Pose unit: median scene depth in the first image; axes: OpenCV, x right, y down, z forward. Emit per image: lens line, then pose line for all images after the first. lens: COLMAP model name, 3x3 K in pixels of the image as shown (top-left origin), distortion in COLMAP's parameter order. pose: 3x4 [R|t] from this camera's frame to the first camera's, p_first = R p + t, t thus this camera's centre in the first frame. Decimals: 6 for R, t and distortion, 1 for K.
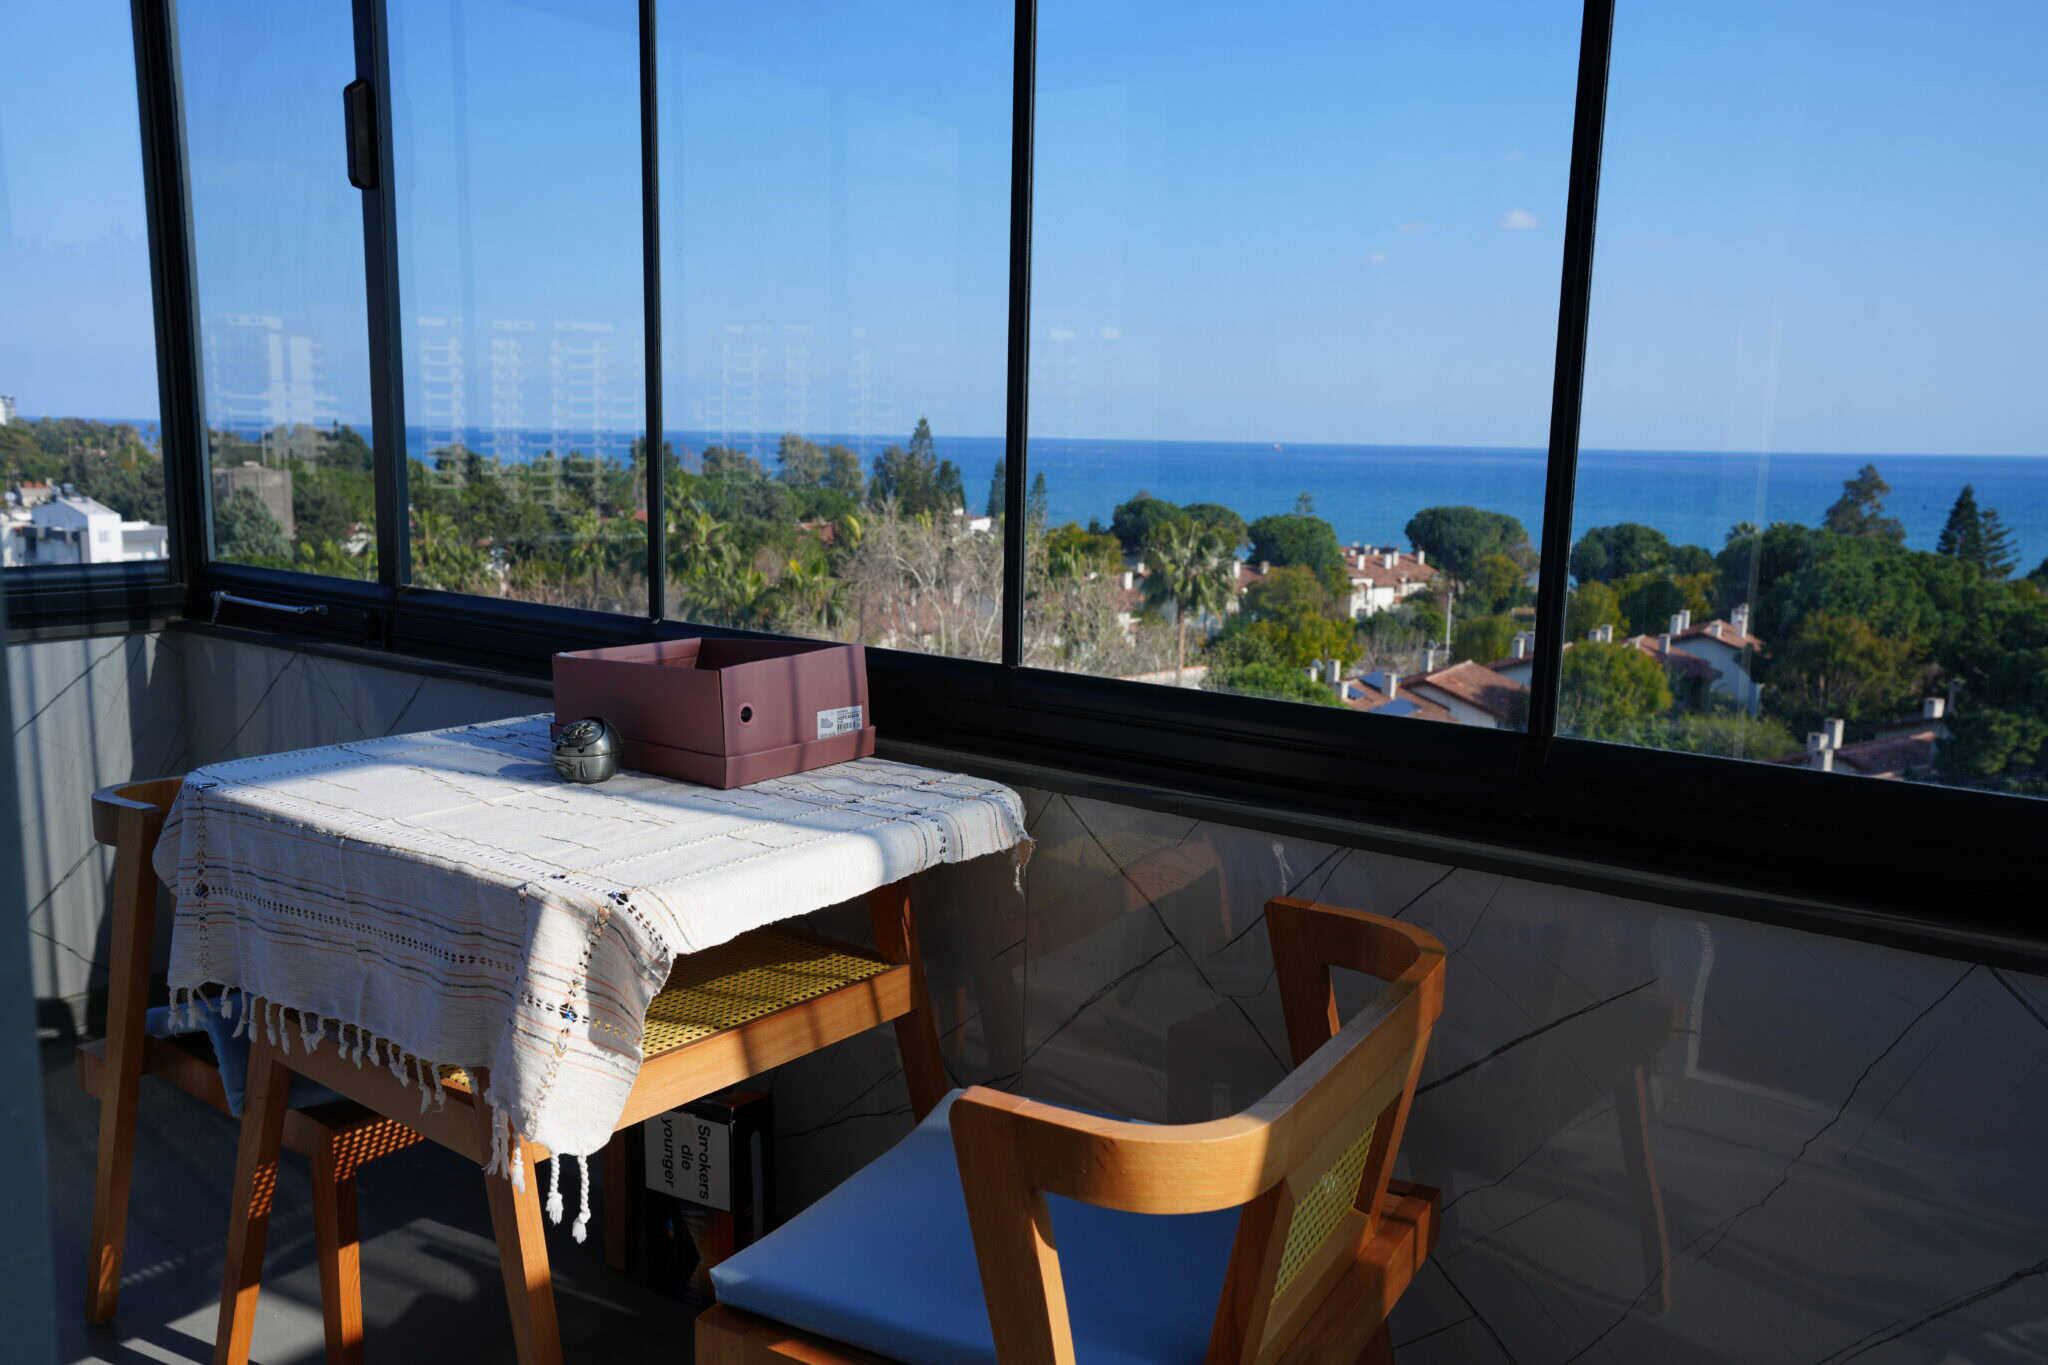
lens RADIAL K [[1573.2, 0, 1023.2], [0, 1573.2, 676.5], [0, 0, 1]] dist [-0.004844, 0.083740]
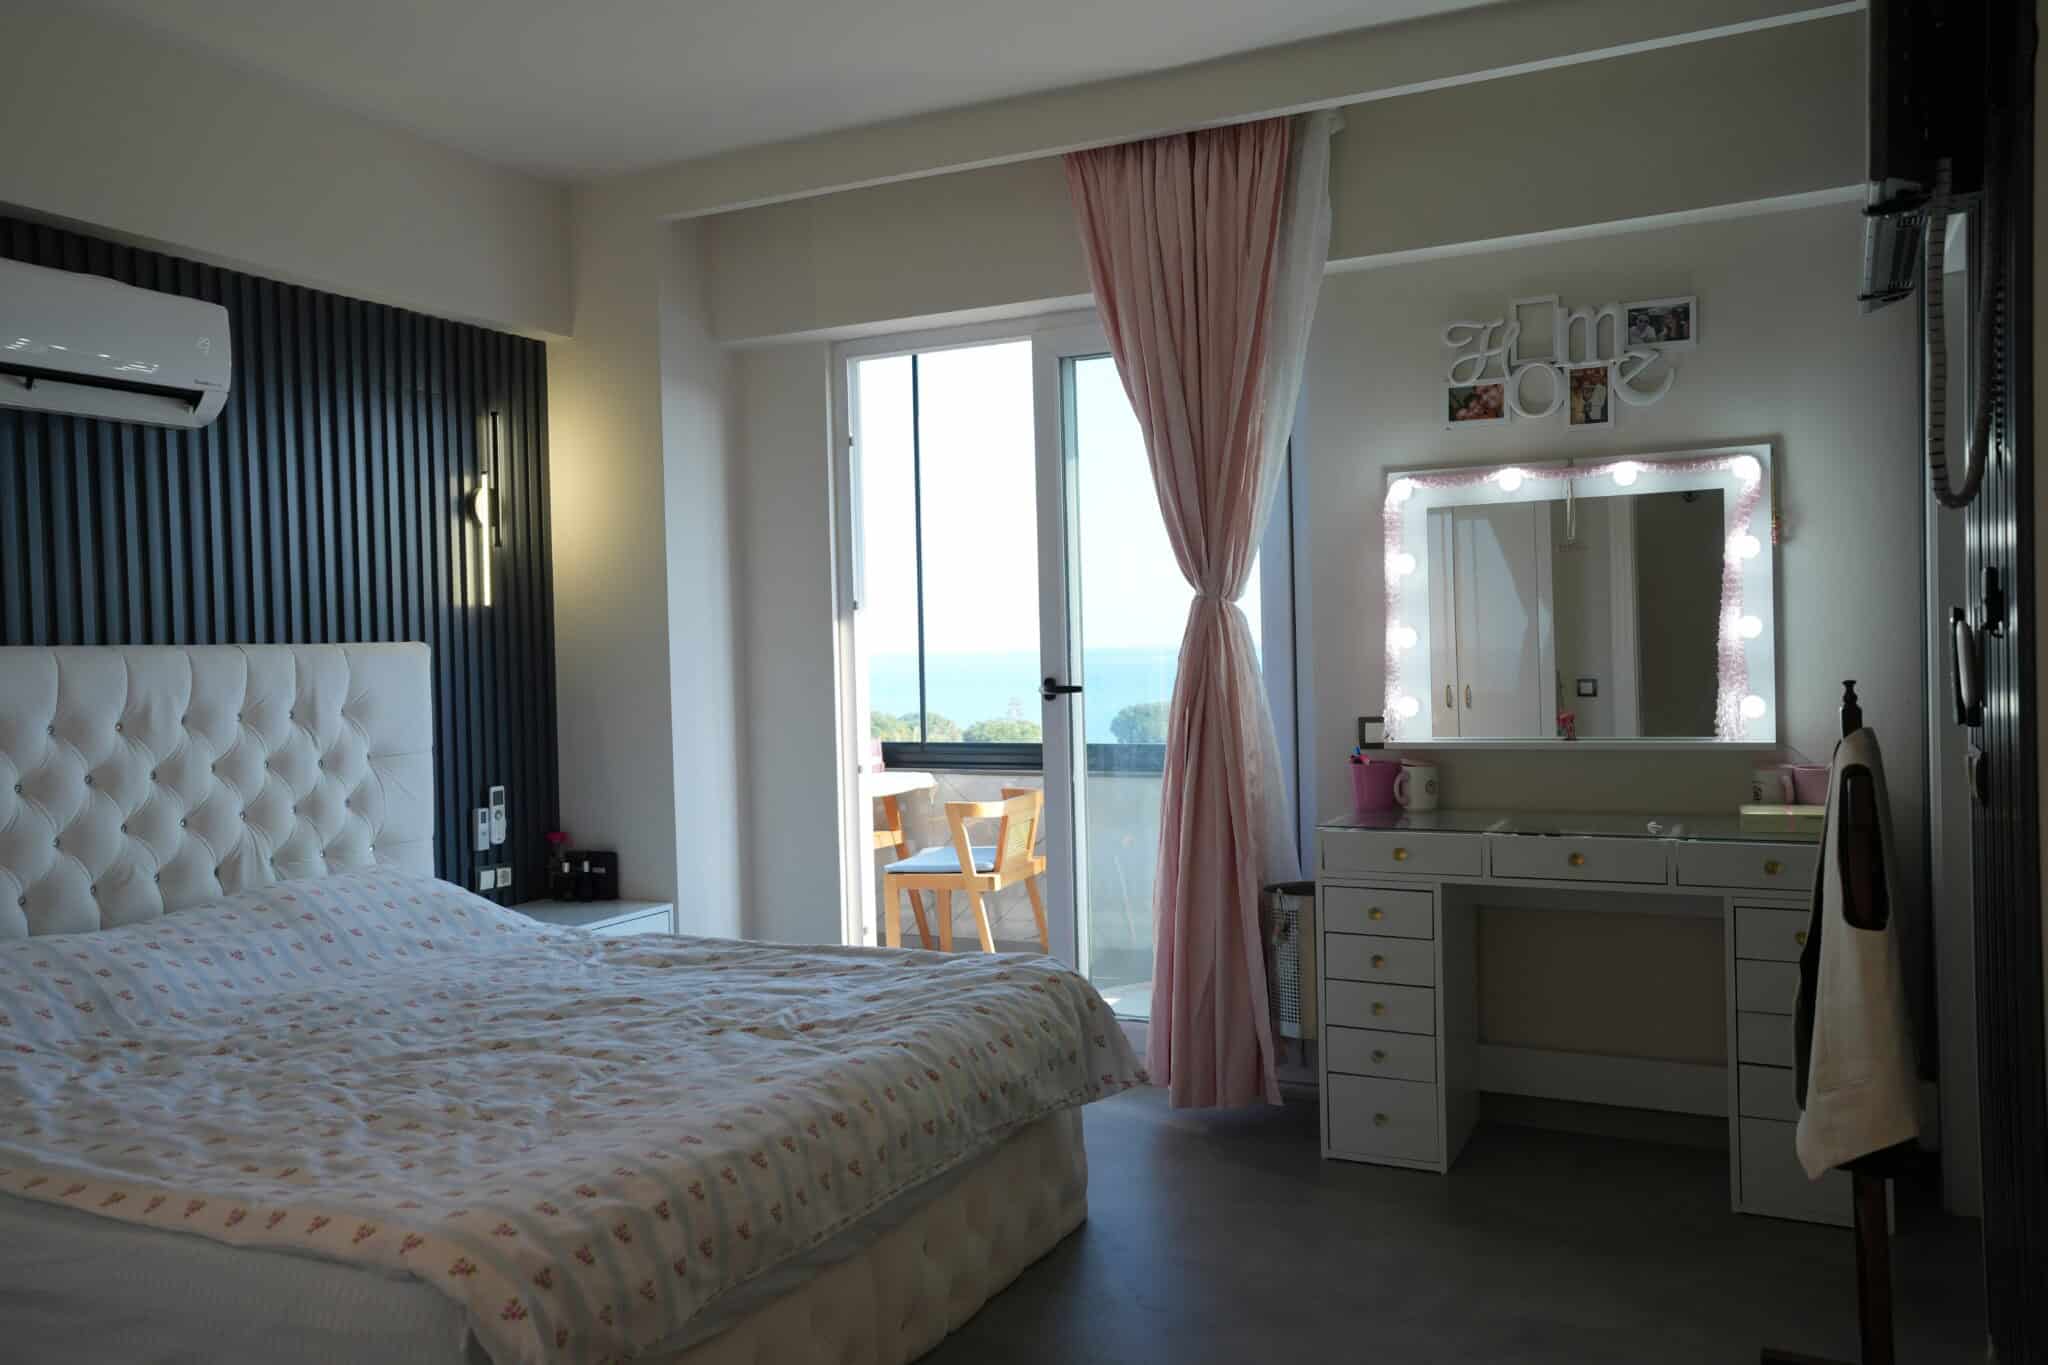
lens RADIAL K [[1573.2, 0, 1023.2], [0, 1573.2, 676.5], [0, 0, 1]] dist [-0.004844, 0.083740]
pose [[0.982225, -0.050839, 0.180693, -0.405449], [0.074611, 0.989054, -0.127299, 0.303625], [-0.172243, 0.138518, 0.975267, -2.400463]]
